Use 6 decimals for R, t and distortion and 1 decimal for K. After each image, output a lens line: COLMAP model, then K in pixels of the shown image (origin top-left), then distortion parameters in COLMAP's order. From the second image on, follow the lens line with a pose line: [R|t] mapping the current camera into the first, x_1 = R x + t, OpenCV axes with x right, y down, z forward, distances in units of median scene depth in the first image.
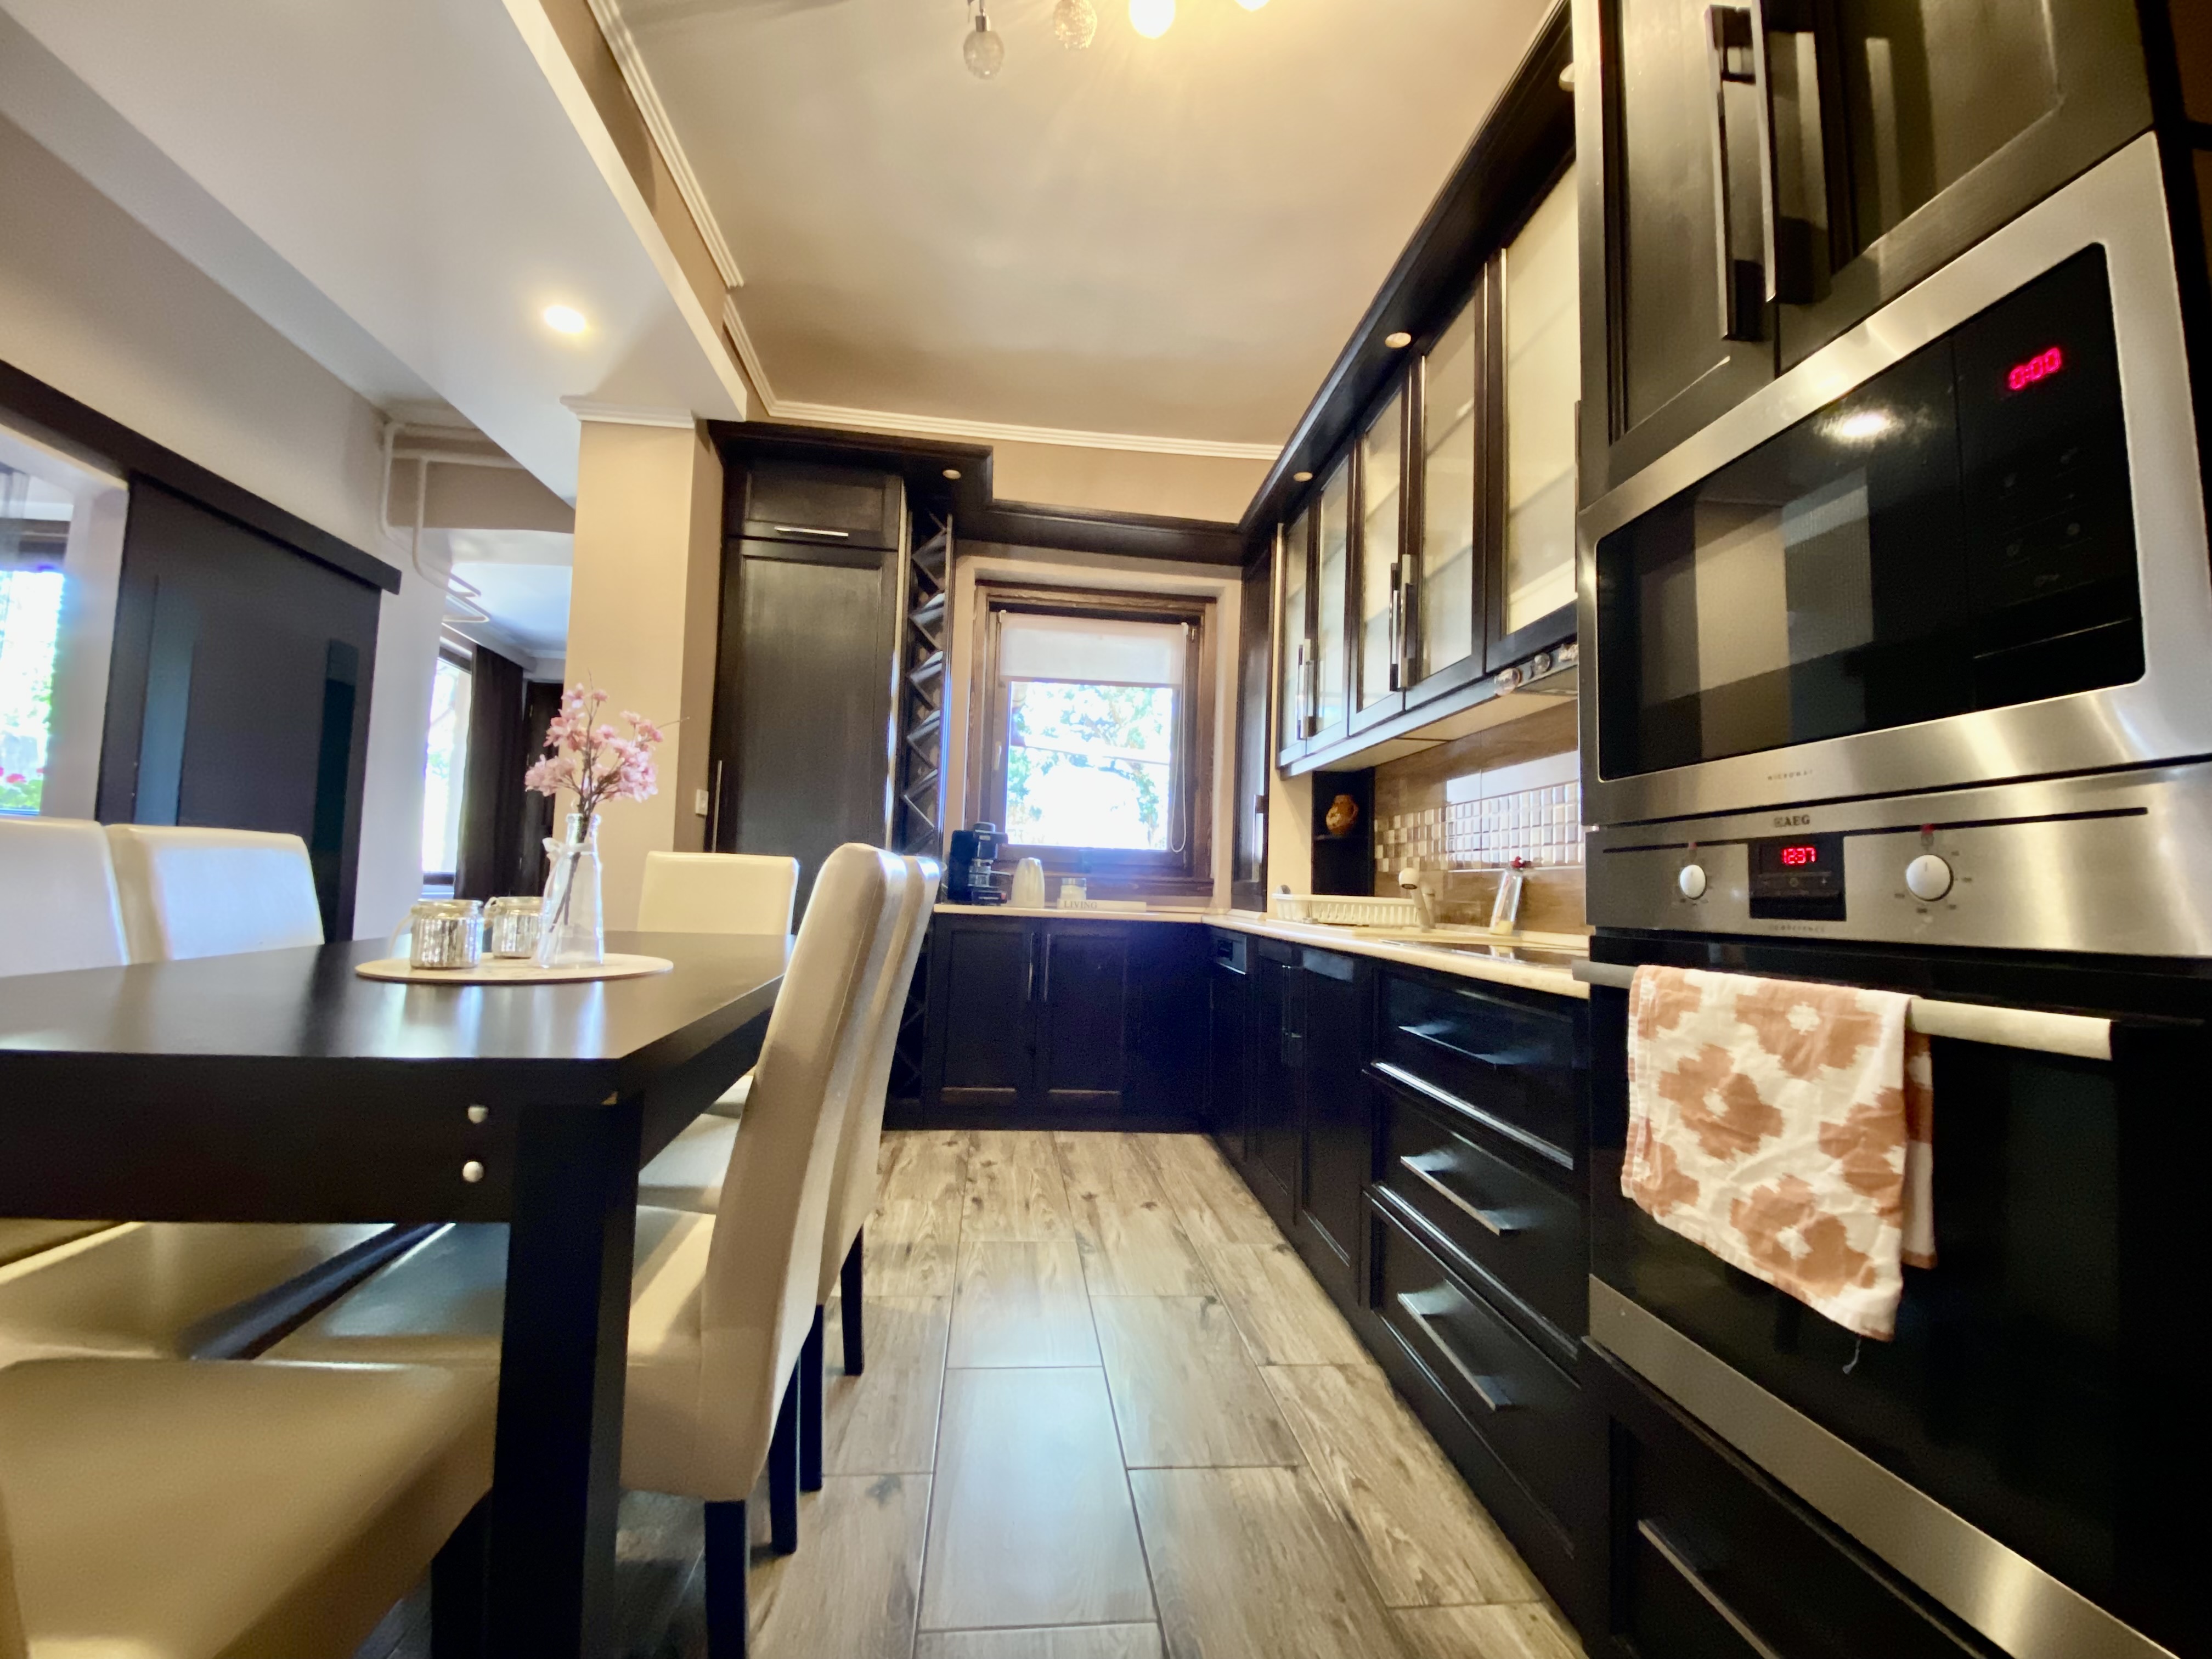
lens RADIAL K [[897.8, 0, 1109.6], [0, 897.8, 832.6], [0, 0, 1]] dist [-0.001193, -0.004577]
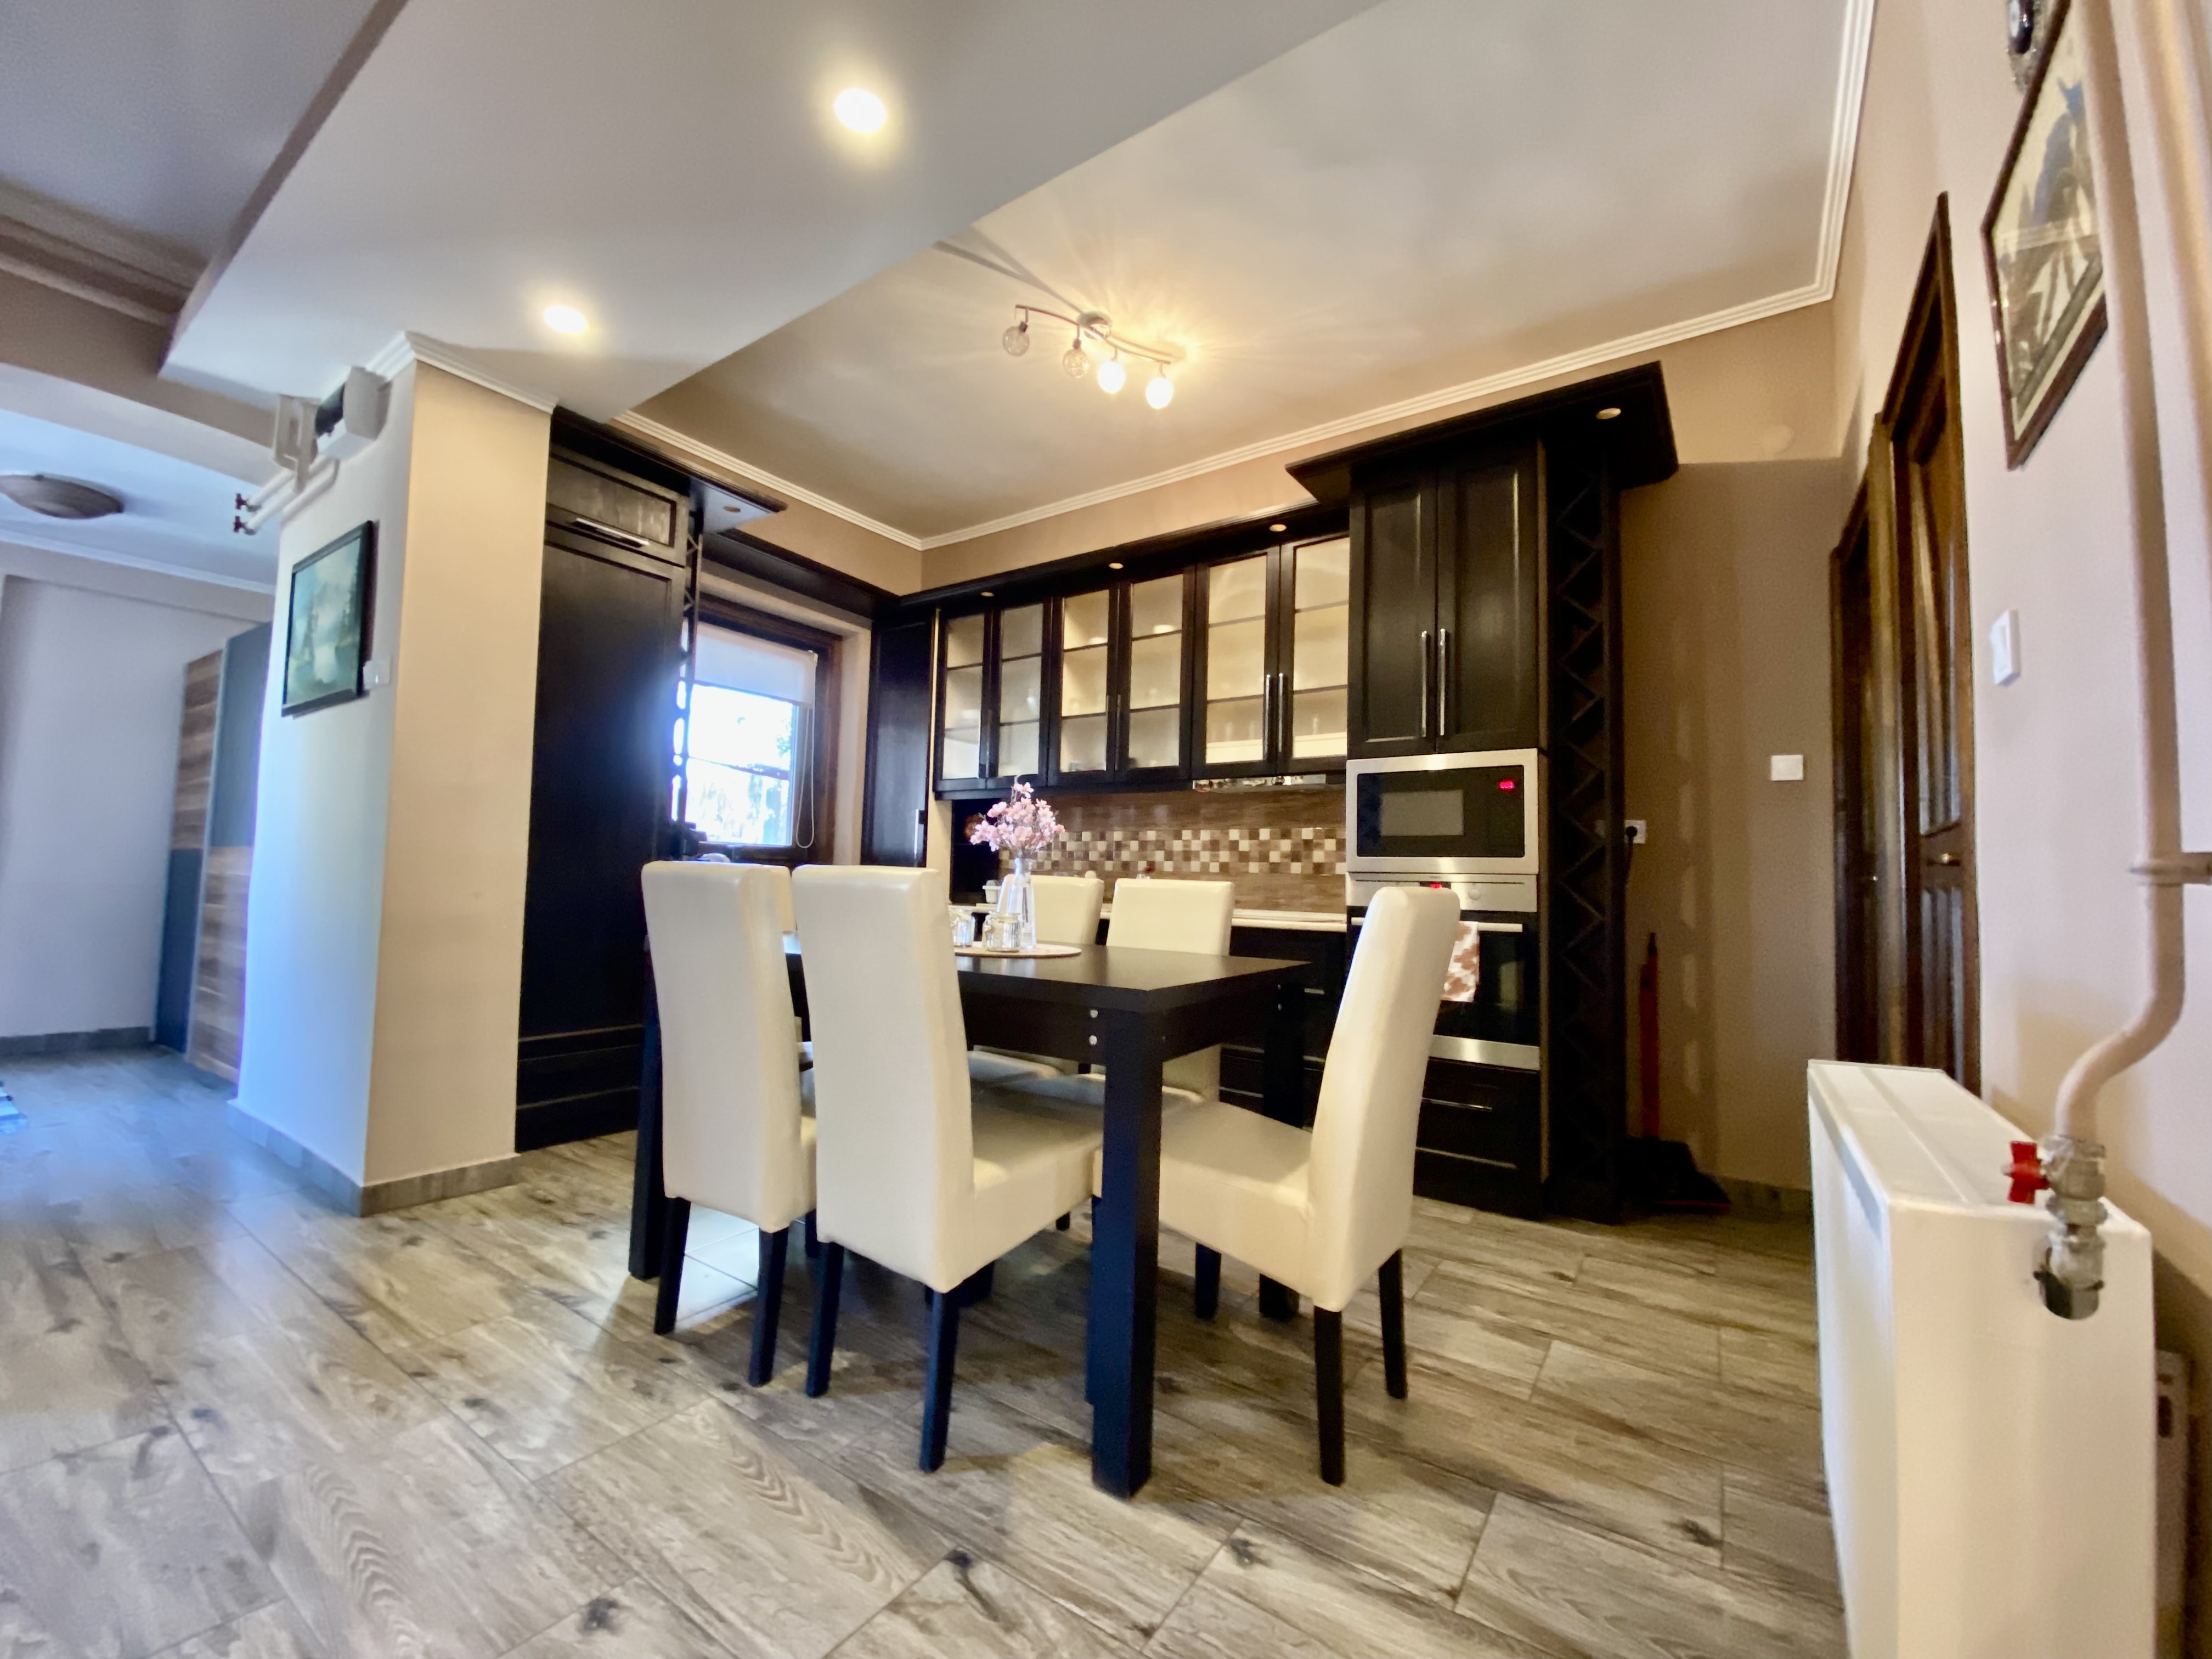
lens RADIAL K [[897.8, 0, 1109.4], [0, 897.8, 834.9], [0, 0, 1]] dist [-0.001193, -0.004577]
pose [[0.667822, 0.036812, 0.743410, -1.472956], [-0.058588, 0.998277, 0.003199, -0.061177], [-0.742012, -0.045691, 0.668828, -0.232077]]
